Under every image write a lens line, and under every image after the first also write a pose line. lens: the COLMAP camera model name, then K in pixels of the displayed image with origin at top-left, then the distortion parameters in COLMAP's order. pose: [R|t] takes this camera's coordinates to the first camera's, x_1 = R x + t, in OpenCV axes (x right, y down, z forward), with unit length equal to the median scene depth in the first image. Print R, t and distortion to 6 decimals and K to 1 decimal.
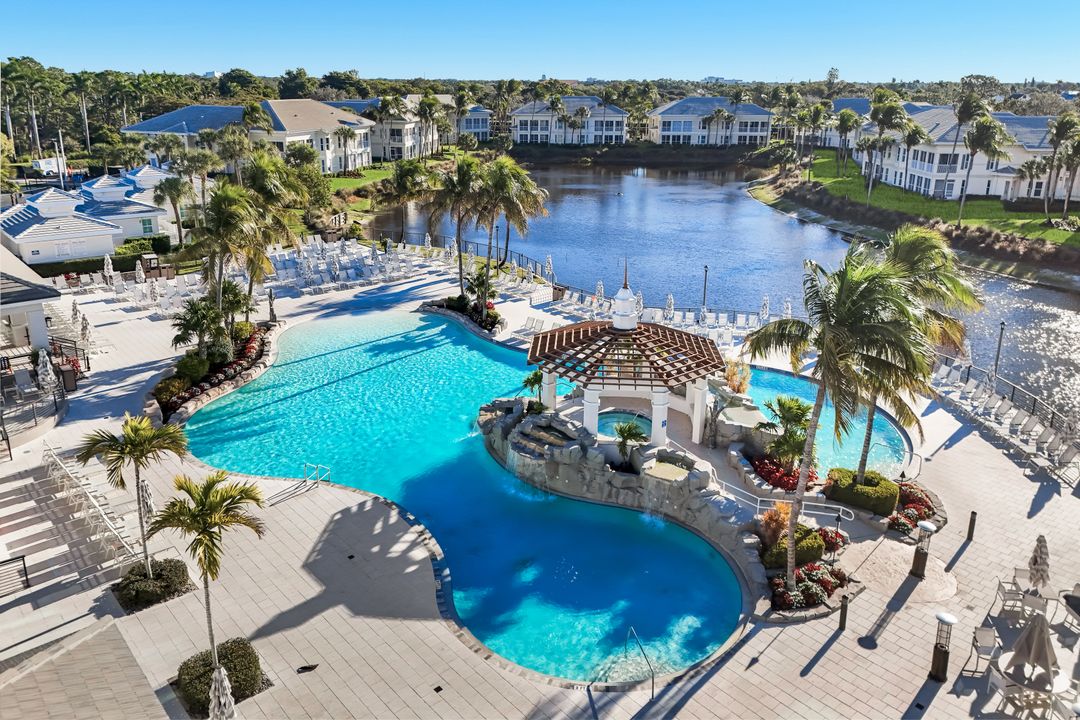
lens RADIAL K [[780.6, 0, 538.0], [0, 780.6, 314.7], [0, 0, 1]] dist [0.077831, -0.080717]
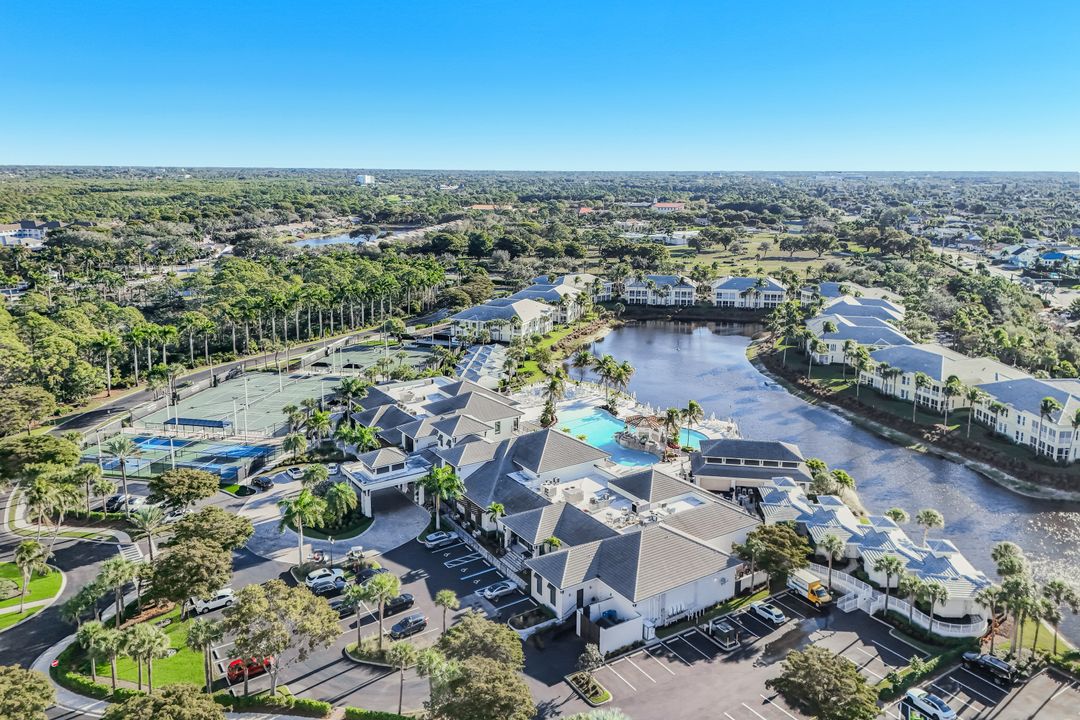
lens RADIAL K [[780.6, 0, 538.0], [0, 780.6, 314.7], [0, 0, 1]] dist [0.077831, -0.080717]
pose [[0.989413, 0.025184, -0.142922, 0.072512], [-0.040169, 0.993875, -0.102951, -0.046412], [0.139454, 0.107603, 0.984365, -2.149885]]
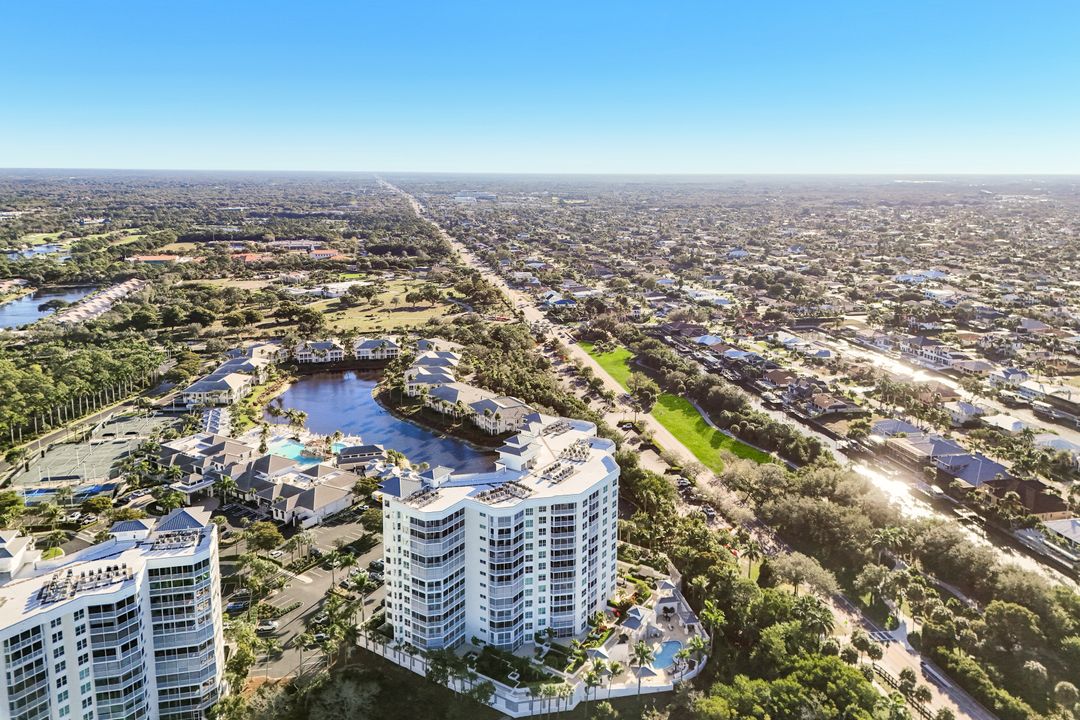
lens RADIAL K [[780.6, 0, 538.0], [0, 780.6, 314.7], [0, 0, 1]] dist [0.077831, -0.080717]
pose [[0.961732, -0.045911, 0.270117, 0.120029], [0.073745, 0.992855, -0.093812, -0.244267], [-0.263880, 0.110142, 0.958246, -5.364507]]
